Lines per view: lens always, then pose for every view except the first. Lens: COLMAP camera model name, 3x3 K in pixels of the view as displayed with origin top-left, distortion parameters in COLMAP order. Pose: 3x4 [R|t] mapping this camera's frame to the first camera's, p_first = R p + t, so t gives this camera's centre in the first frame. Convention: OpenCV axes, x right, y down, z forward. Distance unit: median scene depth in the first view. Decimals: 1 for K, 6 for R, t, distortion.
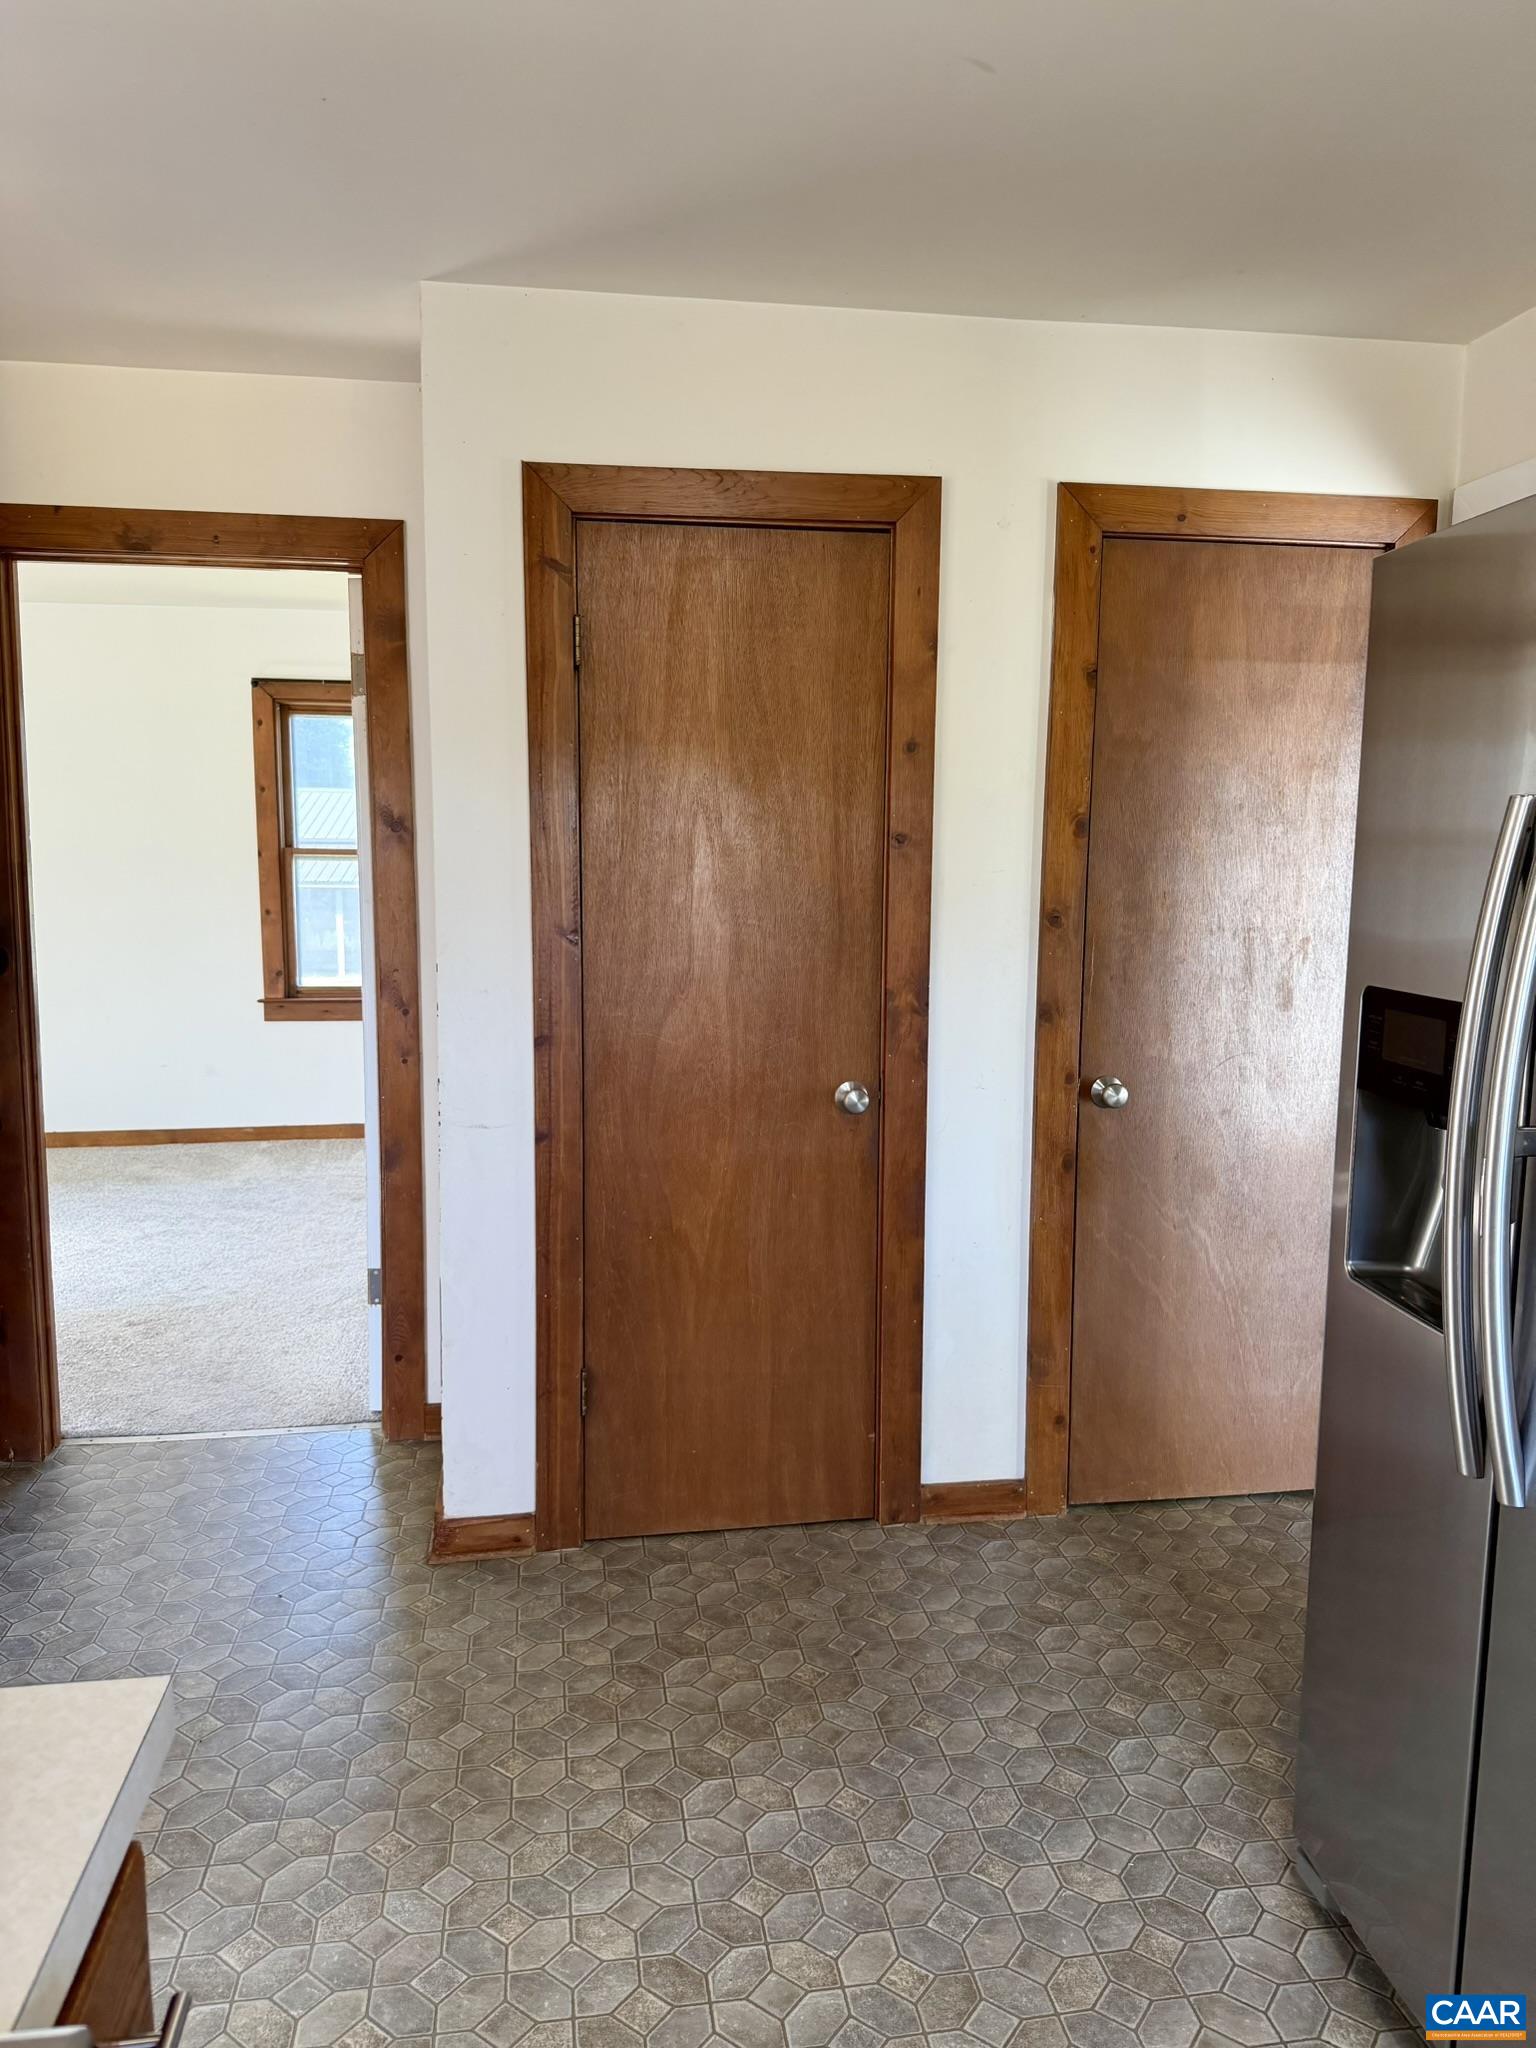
lens RADIAL K [[1457.6, 0, 759.3], [0, 1457.6, 1019.6], [0, 0, 1]] dist [0.014032, -0.039576]
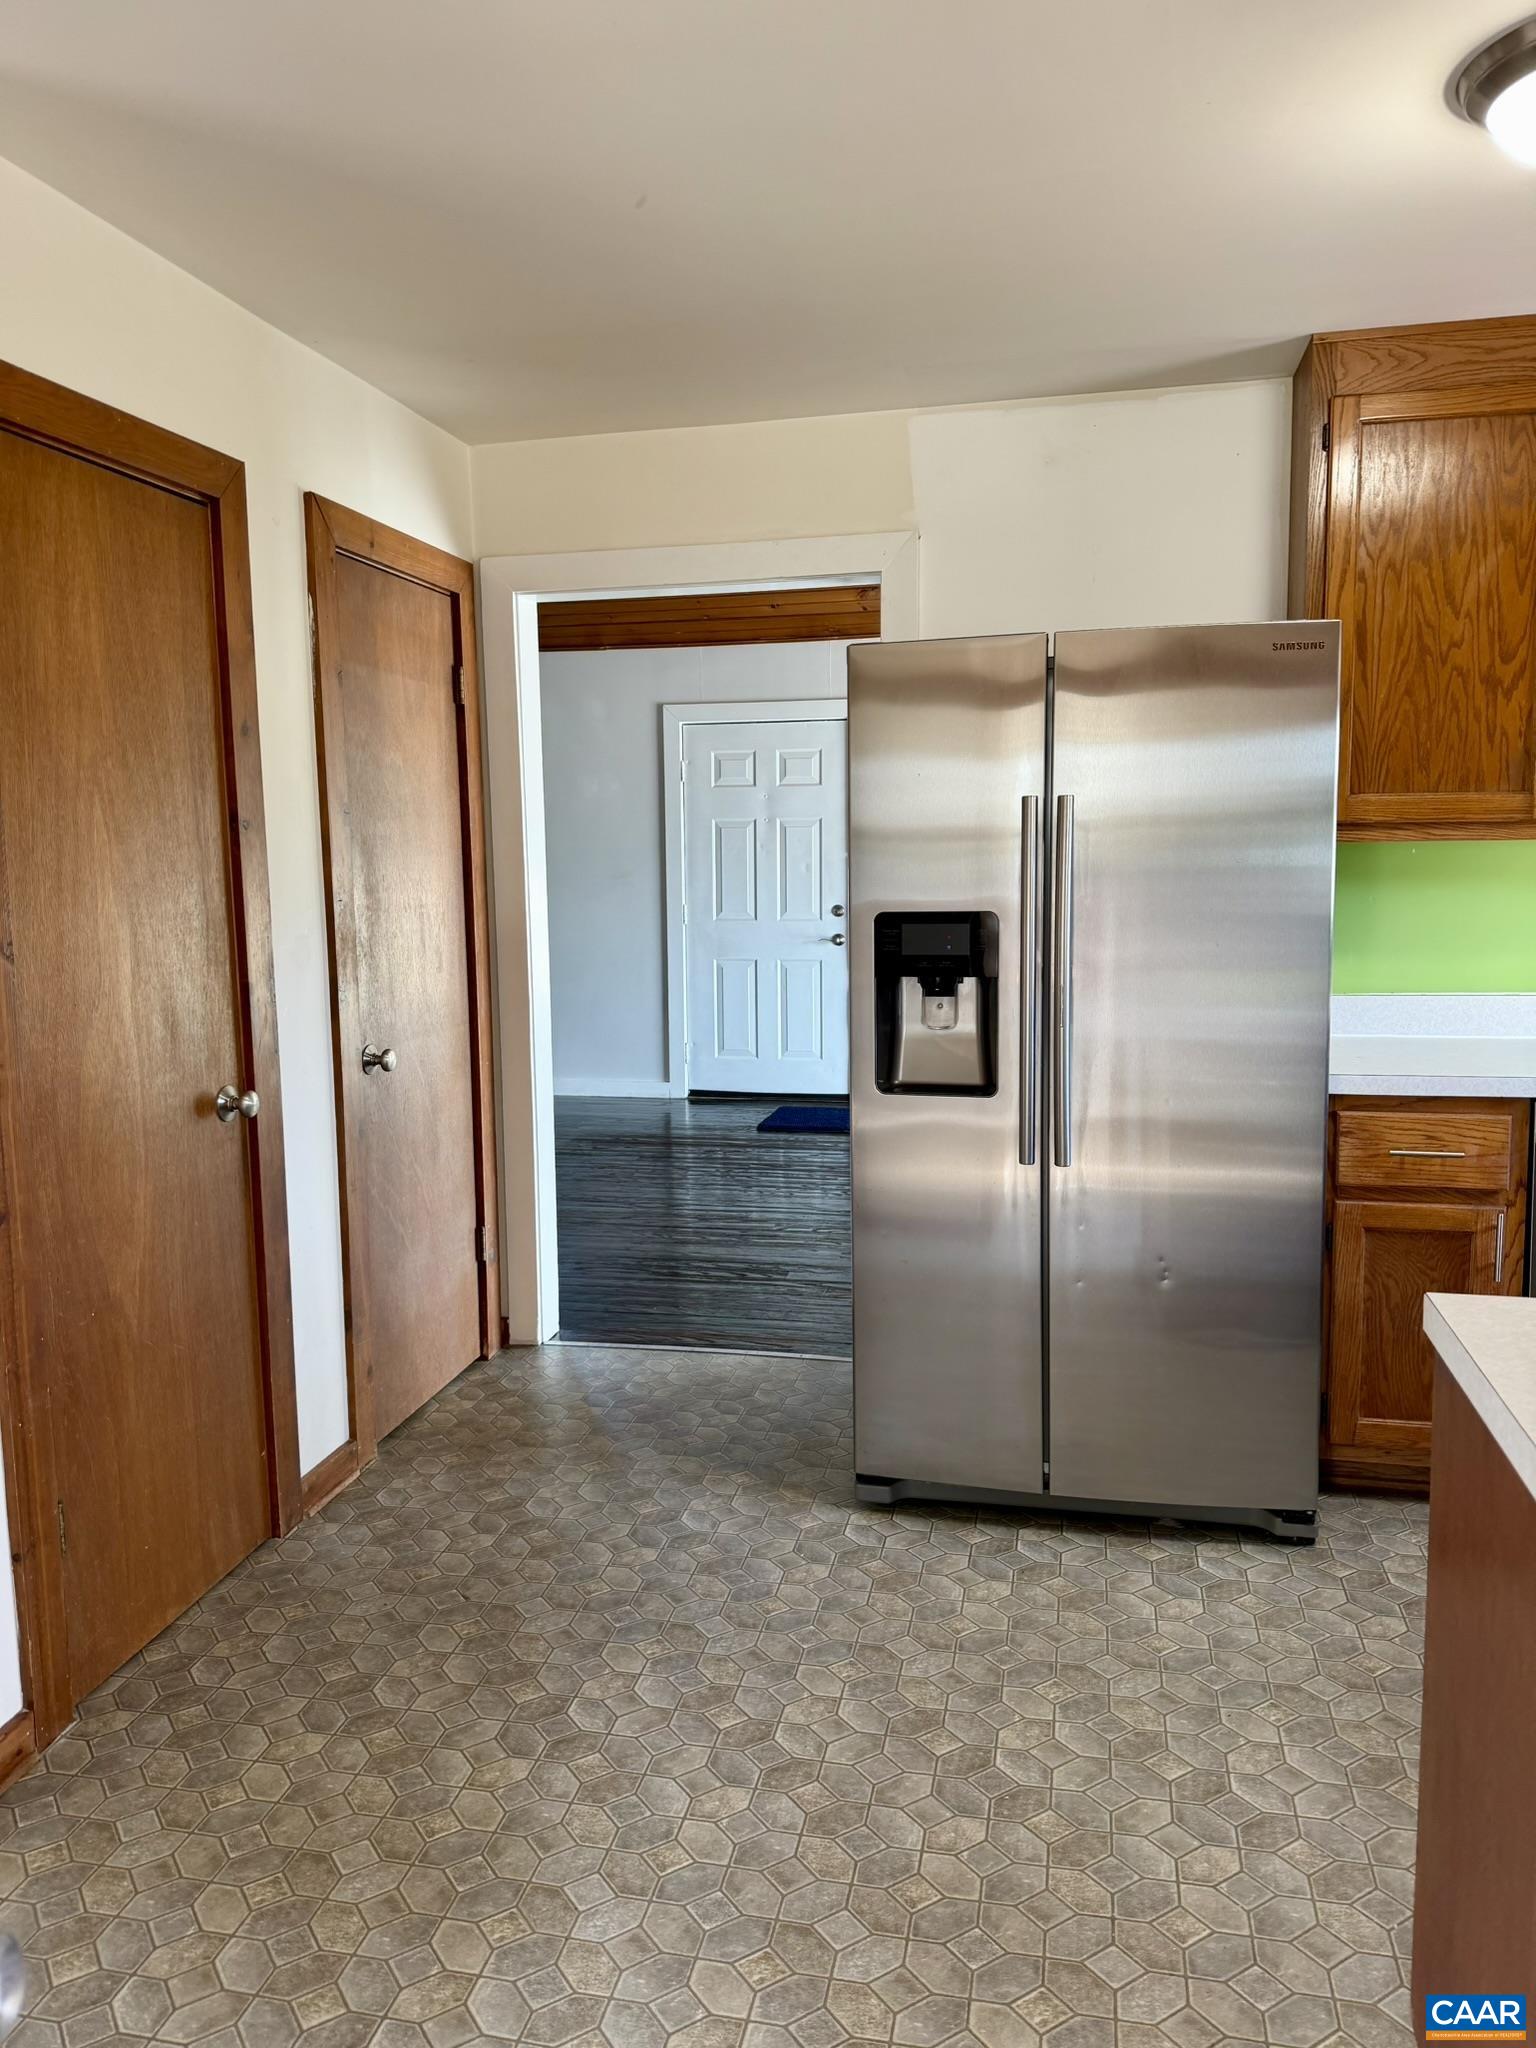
lens RADIAL K [[1457.6, 0, 763.6], [0, 1457.6, 1024.0], [0, 0, 1]] dist [0.014032, -0.039576]
pose [[0.365851, -0.134403, 0.920917, -0.685125], [0.138630, 0.986348, 0.088879, -0.034082], [-0.920291, 0.095150, 0.379488, 0.322477]]
